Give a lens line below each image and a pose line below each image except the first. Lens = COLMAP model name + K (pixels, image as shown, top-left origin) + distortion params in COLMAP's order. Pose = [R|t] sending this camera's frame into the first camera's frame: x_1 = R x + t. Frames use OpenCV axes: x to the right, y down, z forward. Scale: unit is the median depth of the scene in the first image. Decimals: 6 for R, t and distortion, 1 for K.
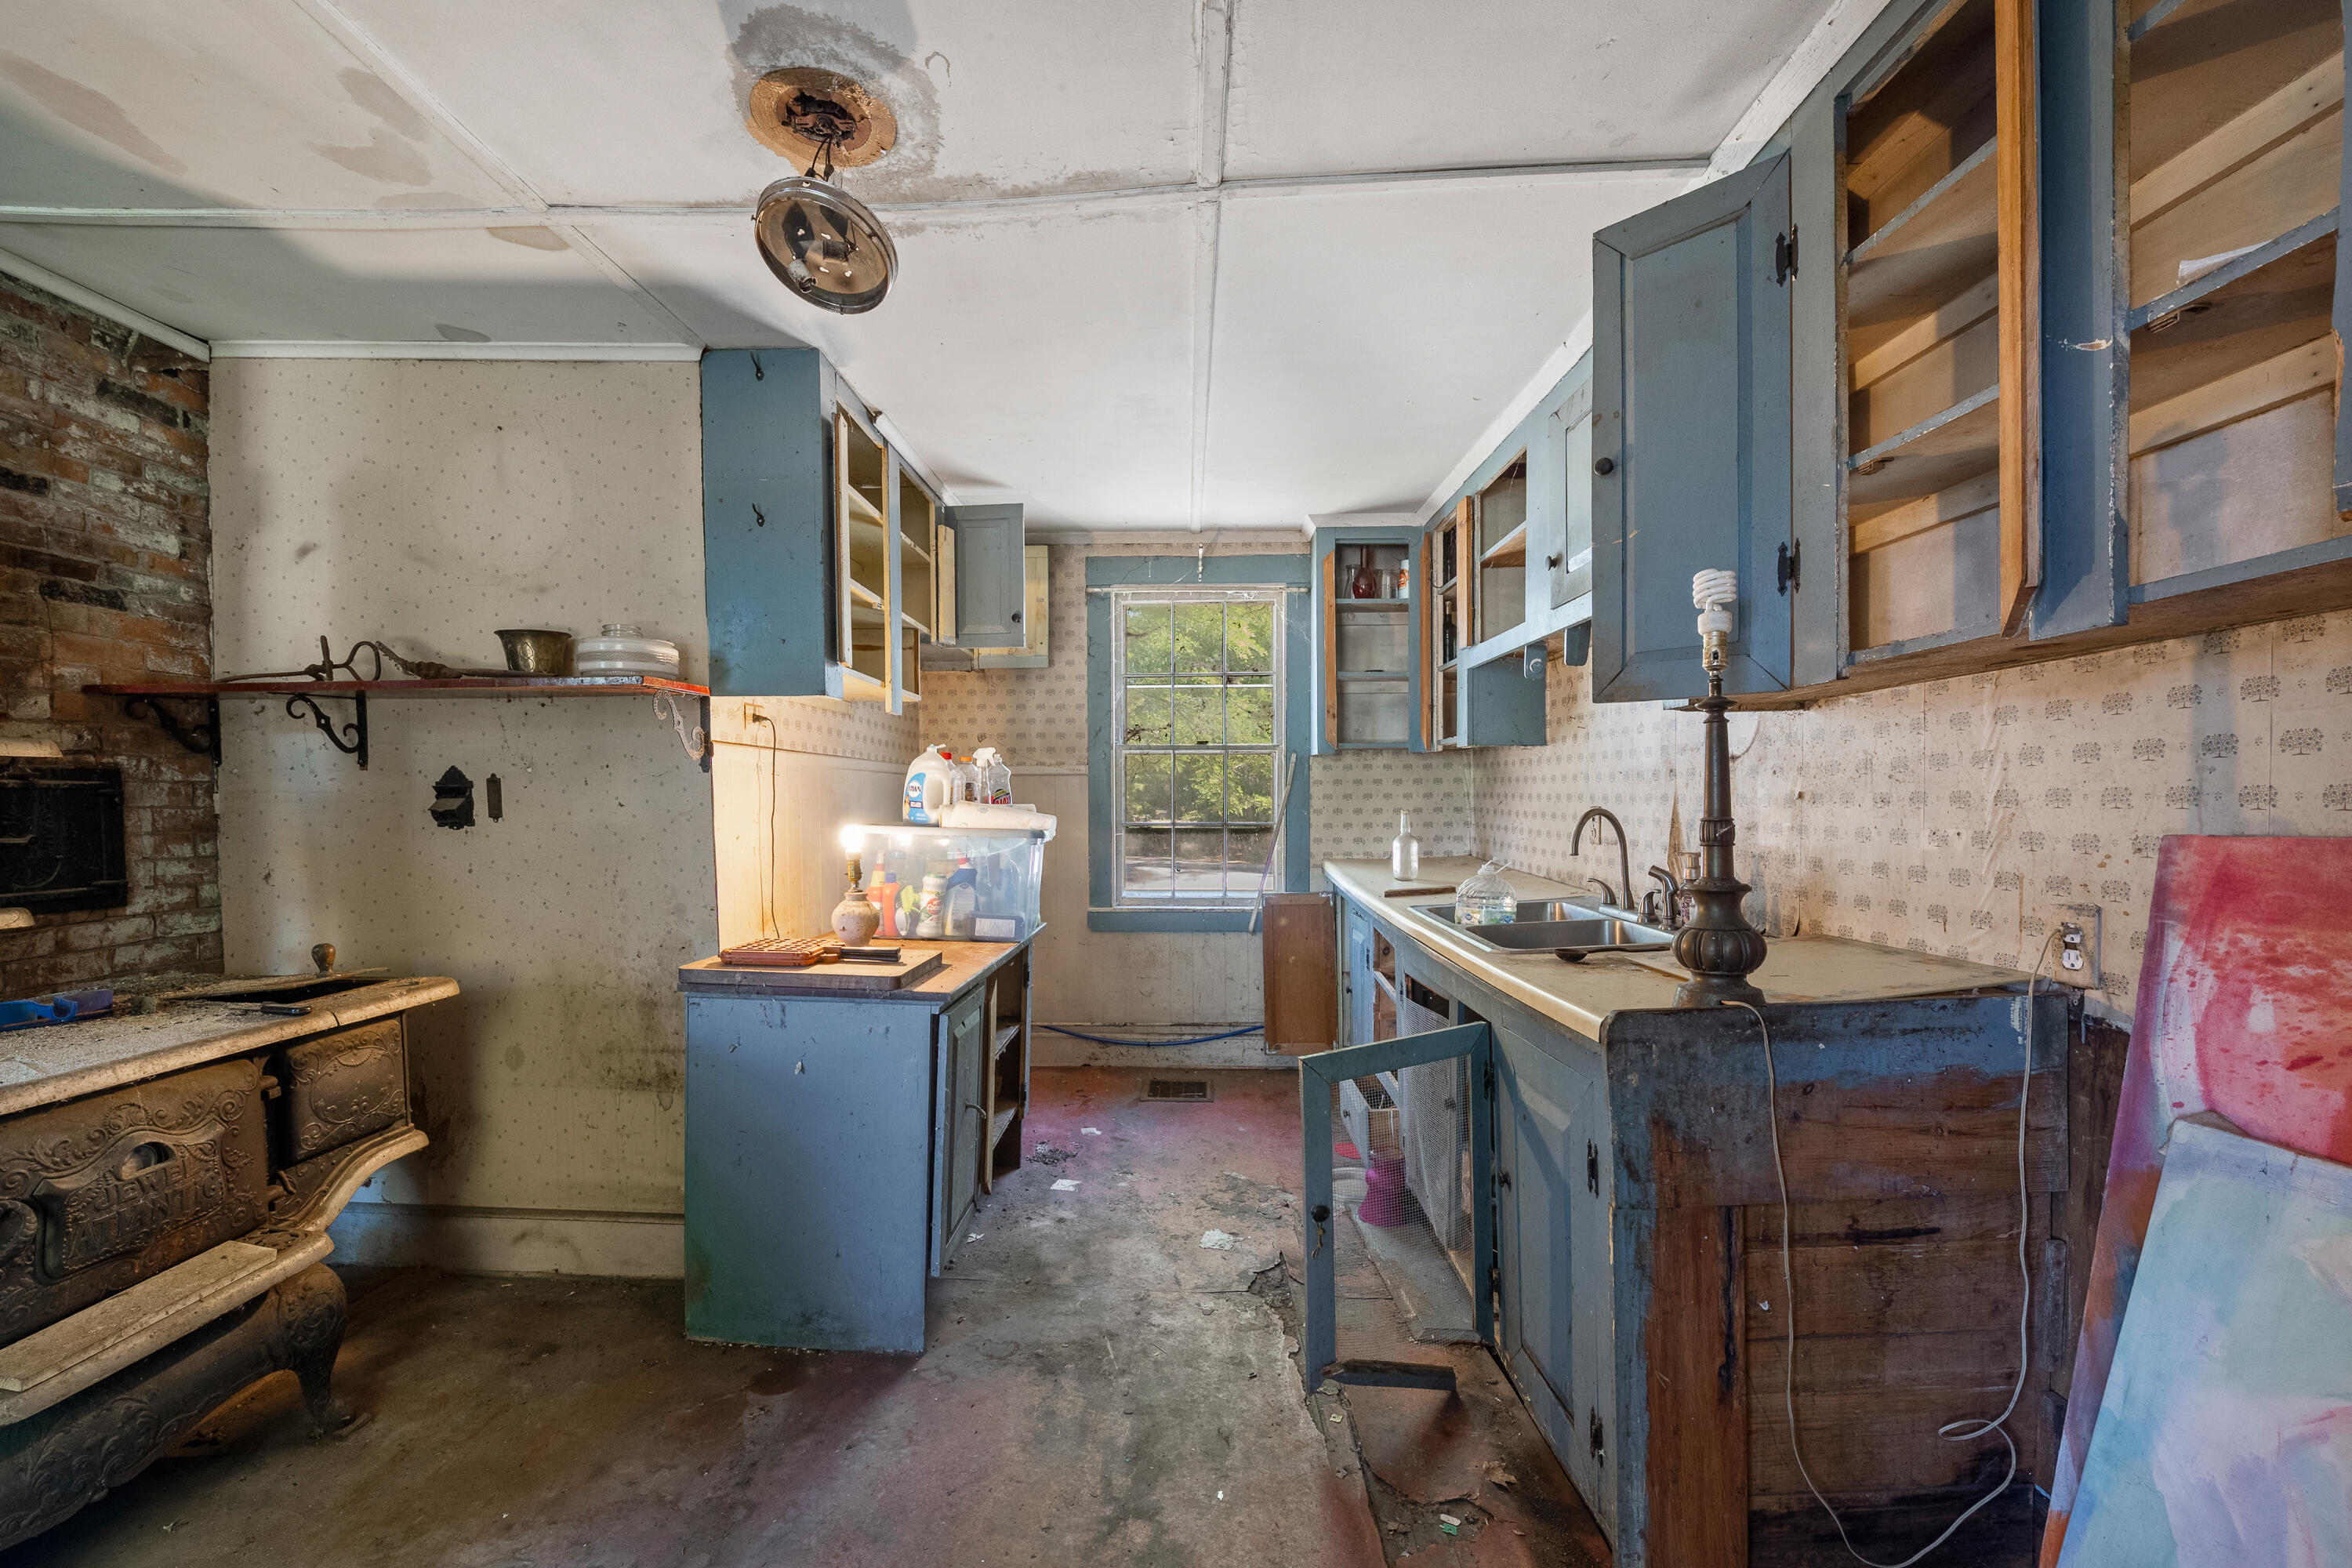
lens RADIAL K [[956.3, 0, 1151.5], [0, 956.3, 835.9], [0, 0, 1]] dist [-0.009715, -0.001934]
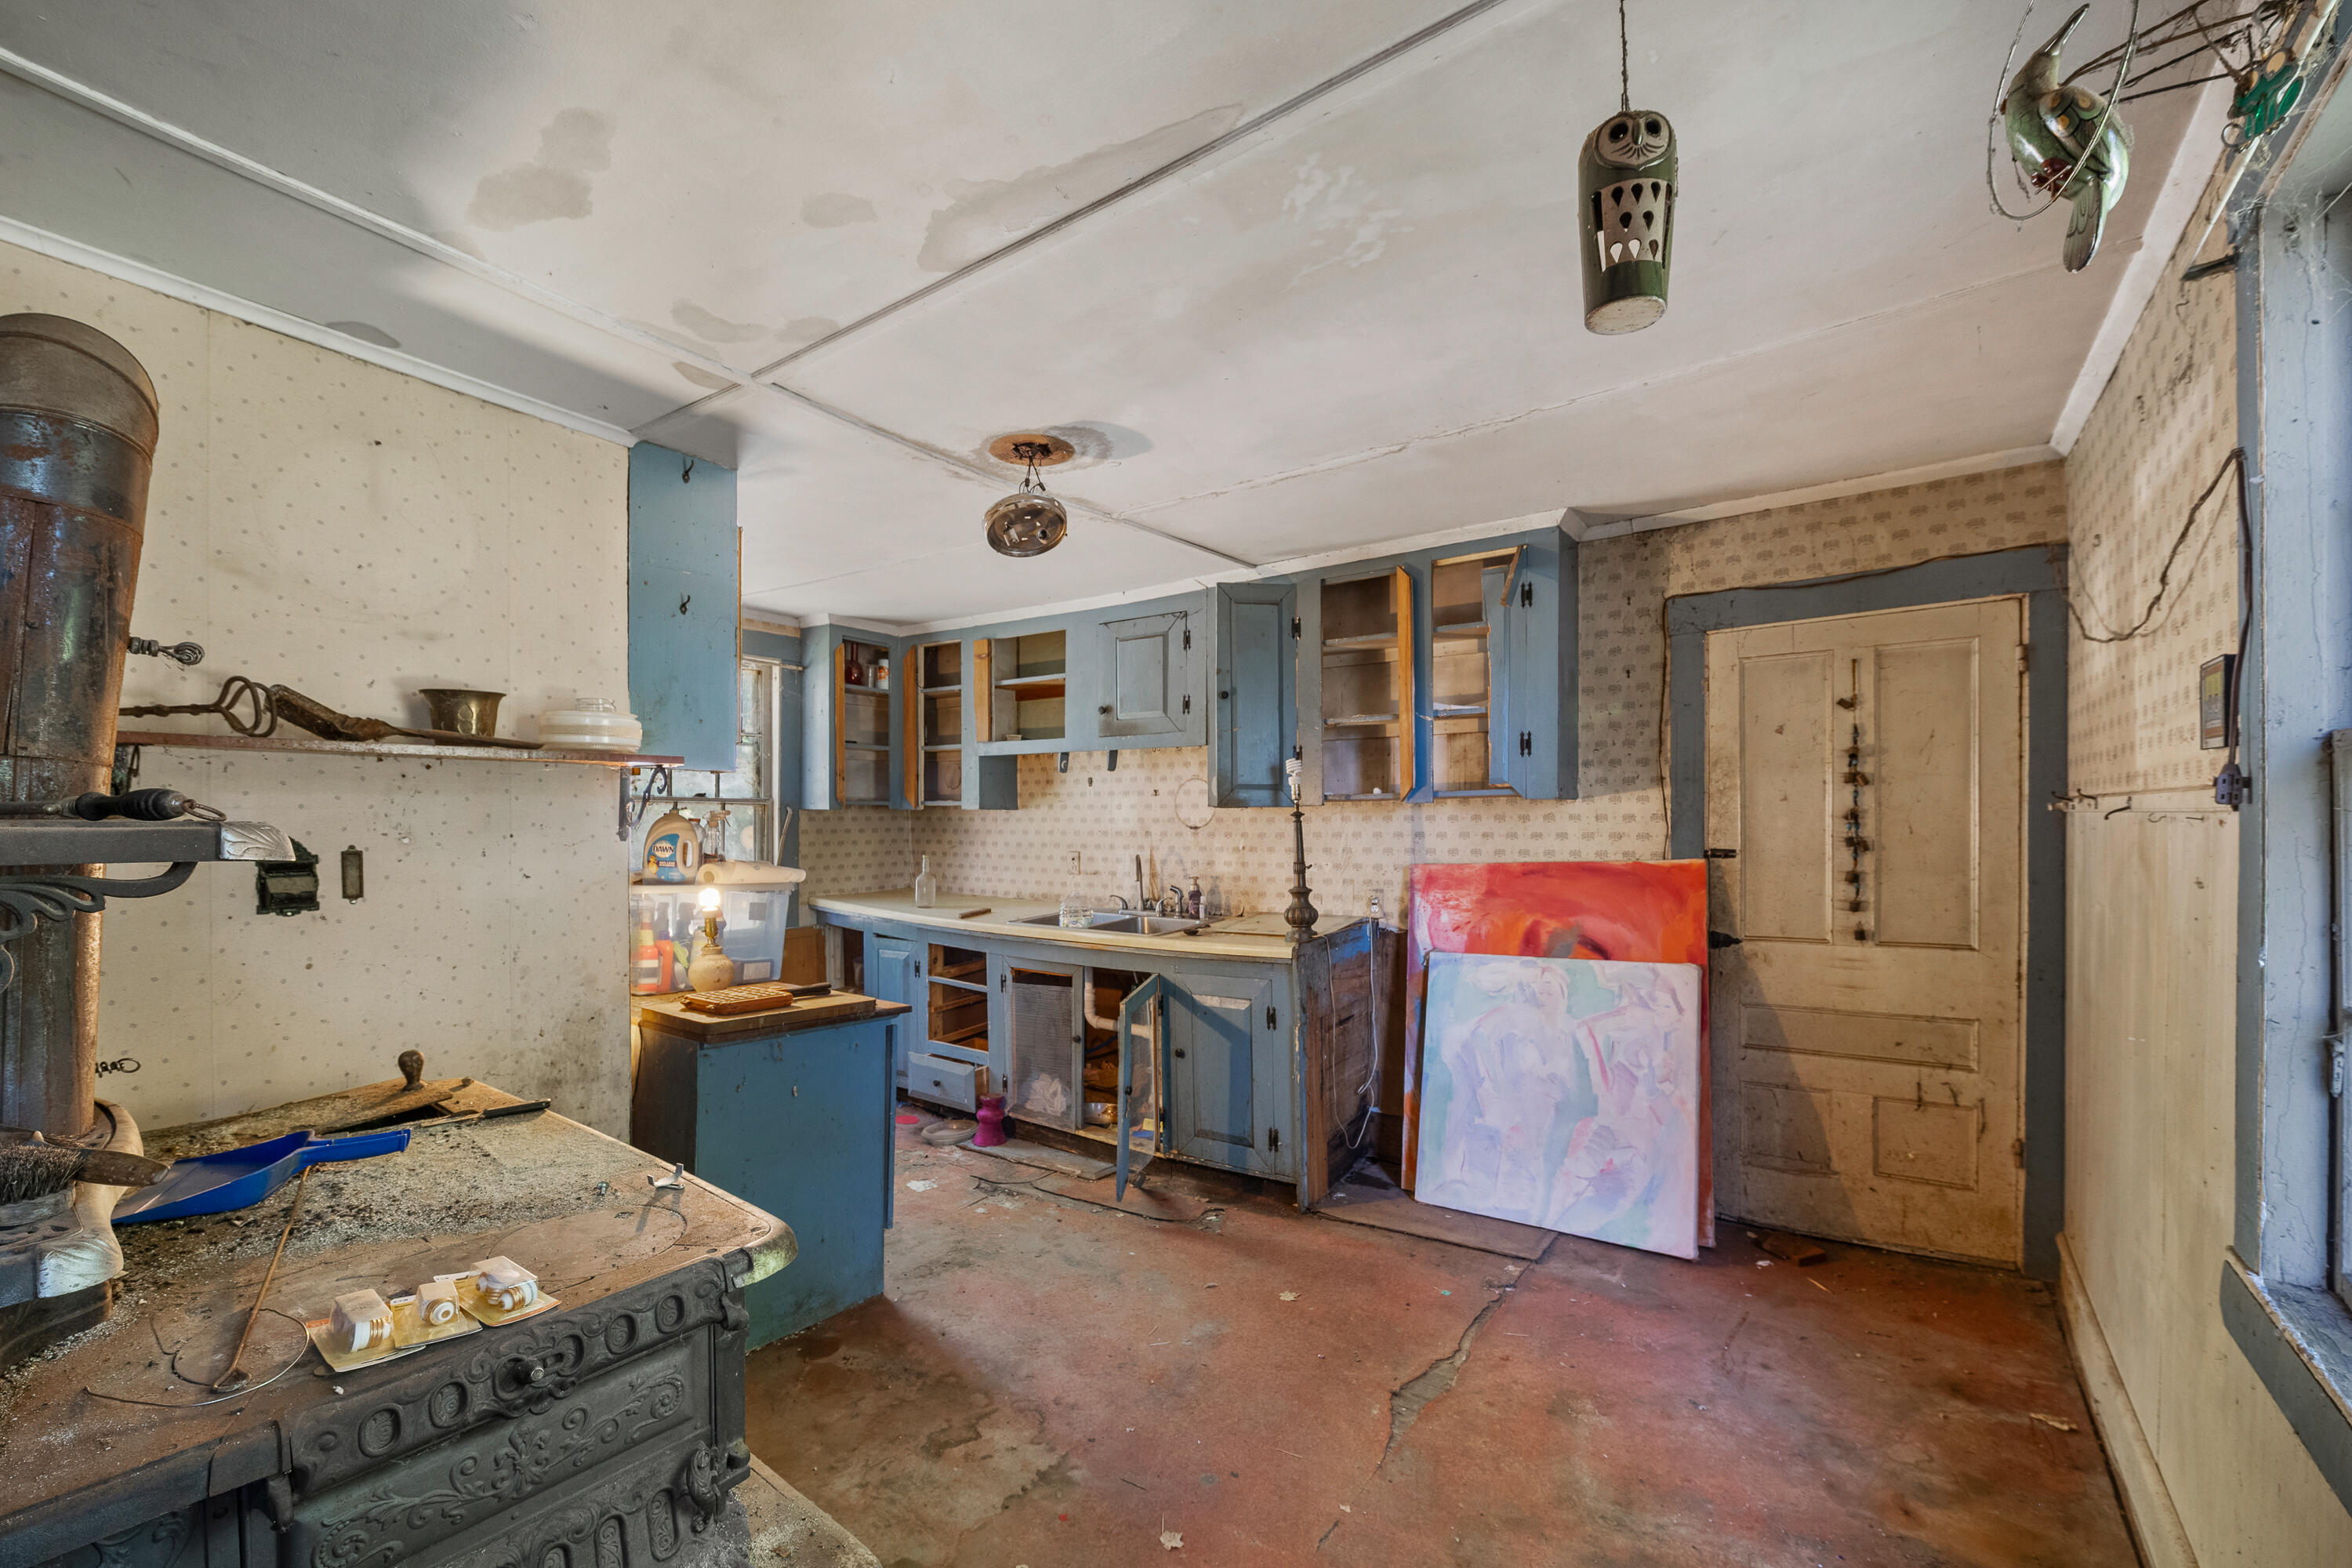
lens RADIAL K [[956.3, 0, 1180.2], [0, 956.3, 835.2], [0, 0, 1]] dist [-0.009715, -0.001934]
pose [[0.559114, -0.008134, 0.829051, -1.105000], [0.032602, 0.999394, -0.012182, -0.046401], [-0.828450, 0.033840, 0.559040, -0.073384]]
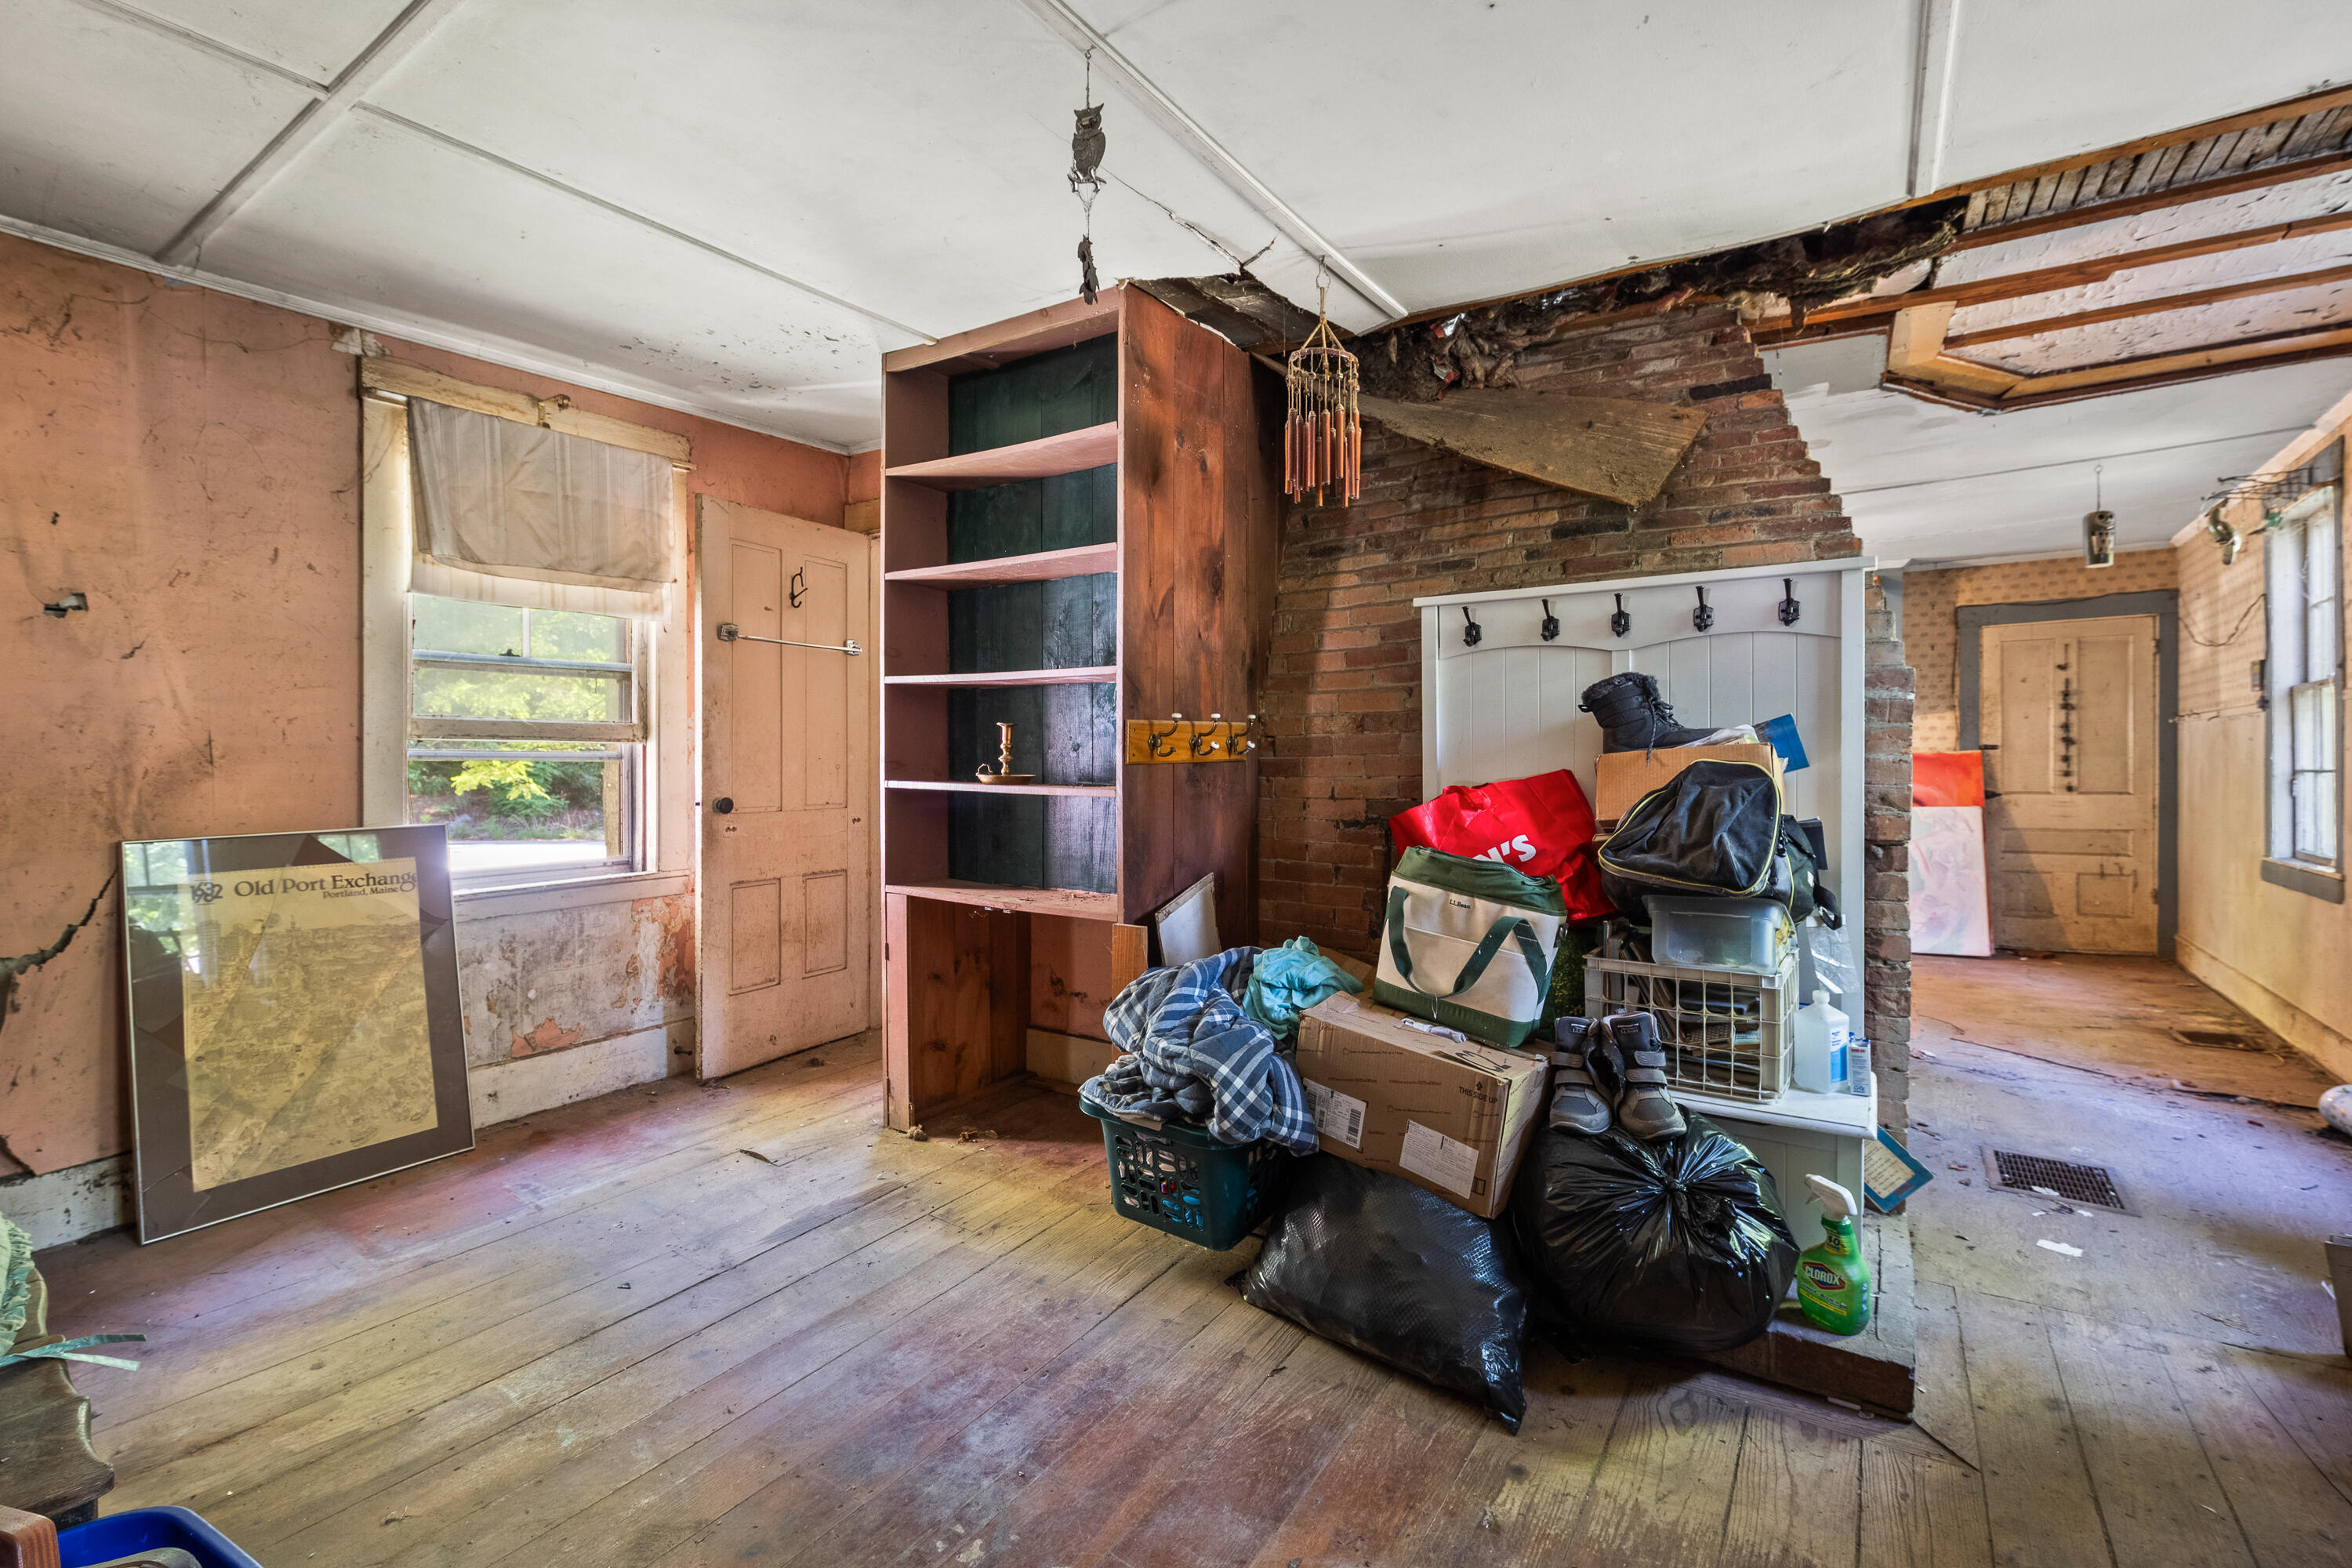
lens RADIAL K [[1055.0, 0, 1165.8], [0, 1055.0, 771.9], [0, 0, 1]] dist [-0.011109, -0.000874]
pose [[0.525312, 0.003983, 0.850900, -3.172308], [0.026142, 0.999441, -0.020817, 0.061542], [-0.850508, 0.033179, 0.524915, 0.488111]]
